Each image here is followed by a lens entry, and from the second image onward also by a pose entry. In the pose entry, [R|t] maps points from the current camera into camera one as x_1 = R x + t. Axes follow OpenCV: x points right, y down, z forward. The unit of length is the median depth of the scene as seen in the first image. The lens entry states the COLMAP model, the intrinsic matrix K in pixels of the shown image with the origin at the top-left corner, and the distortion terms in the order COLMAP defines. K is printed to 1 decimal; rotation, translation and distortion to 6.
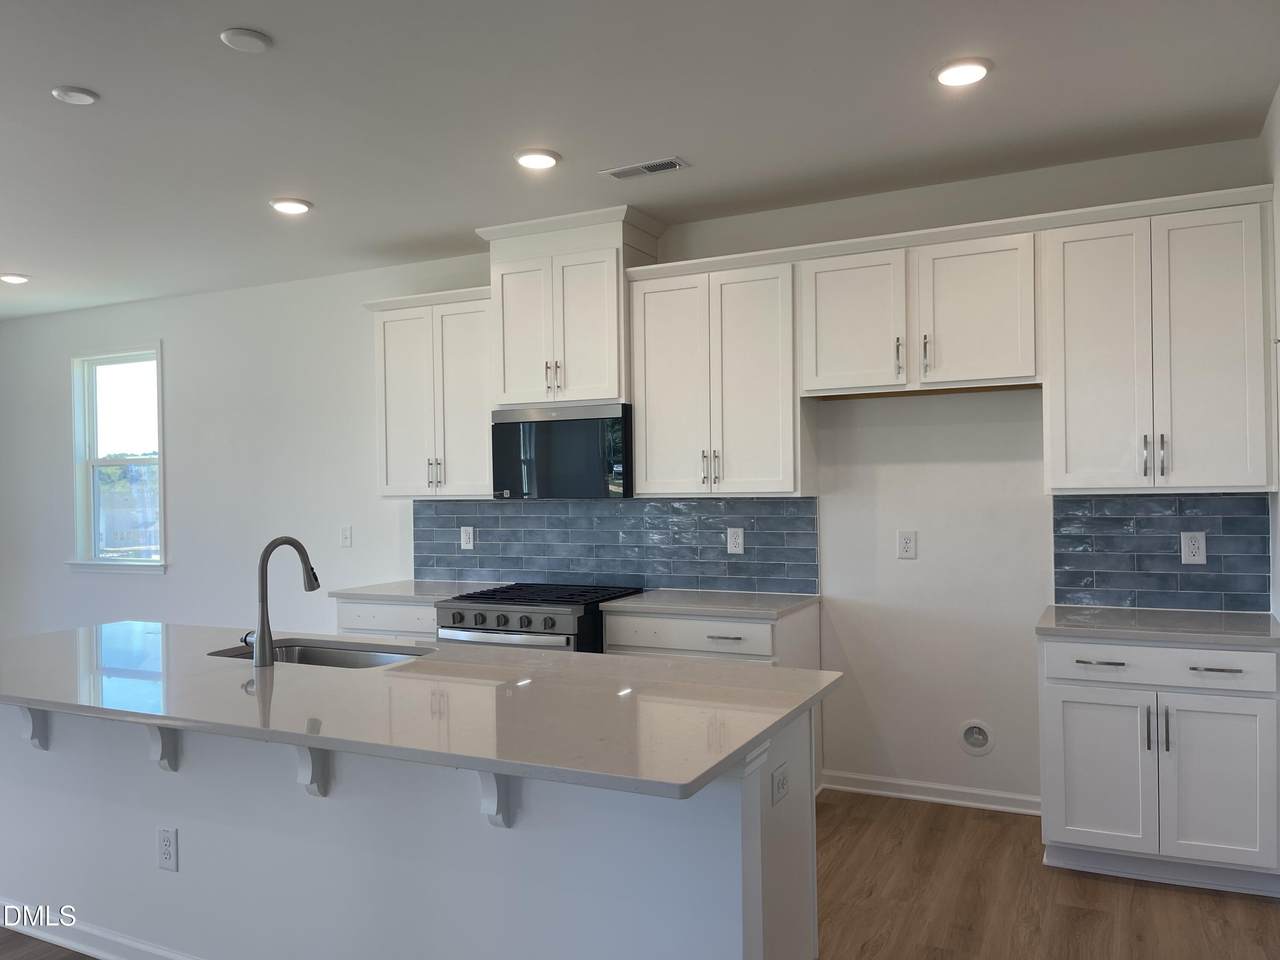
lens RADIAL K [[872.5, 0, 640.4], [0, 872.5, 439.1], [0, 0, 1]] dist [0.010131, -0.001488]
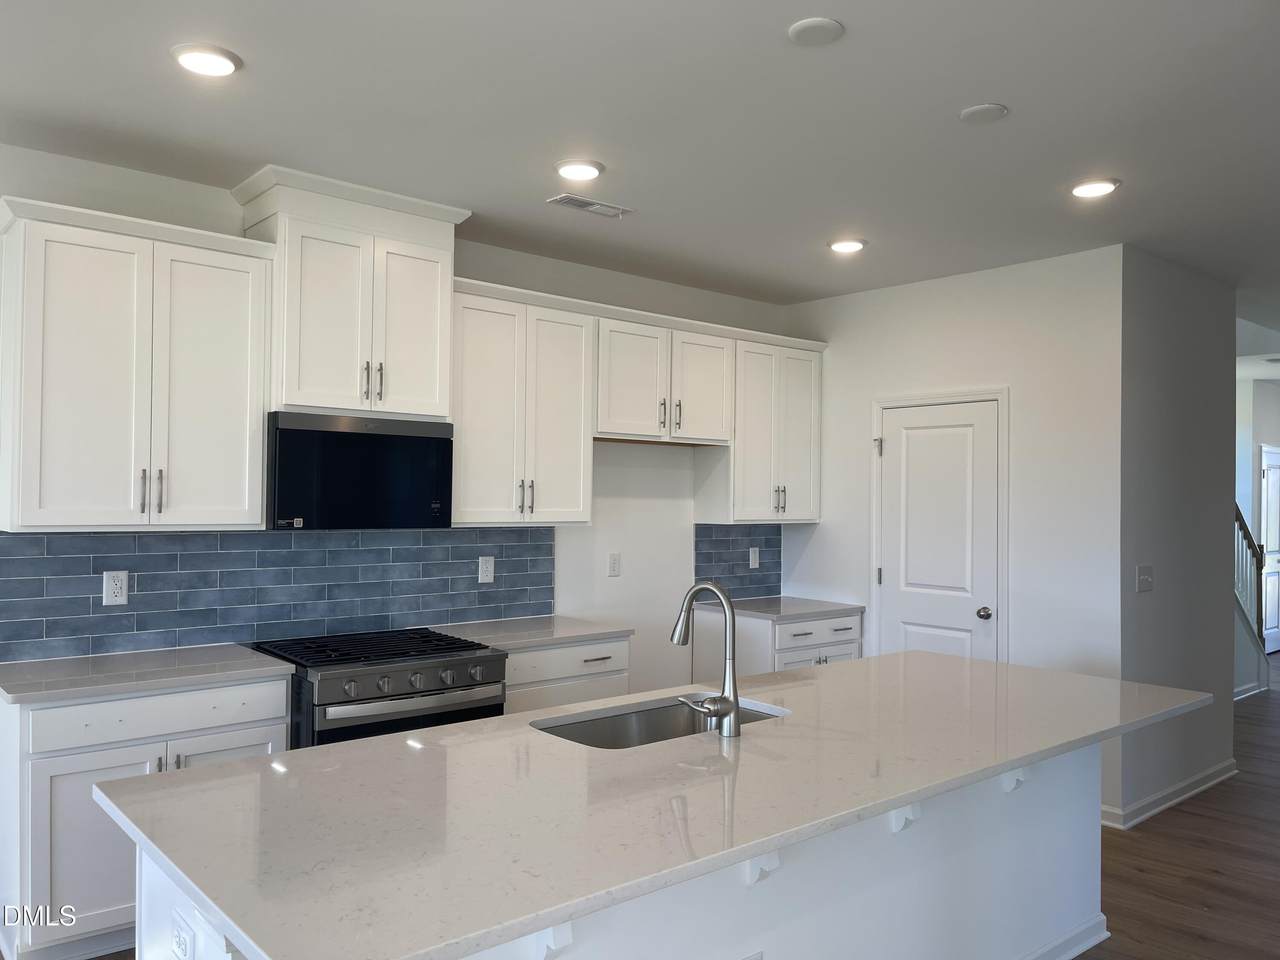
lens RADIAL K [[975.0, 0, 640.0], [0, 975.0, 480.0], [0, 0, 1]] dist [-0.001761, -0.007482]
pose [[0.406735, 0.045763, 0.912399, -0.837264], [-0.052583, 0.998261, -0.026629, 0.033760], [-0.912032, -0.037146, 0.408435, 0.383883]]
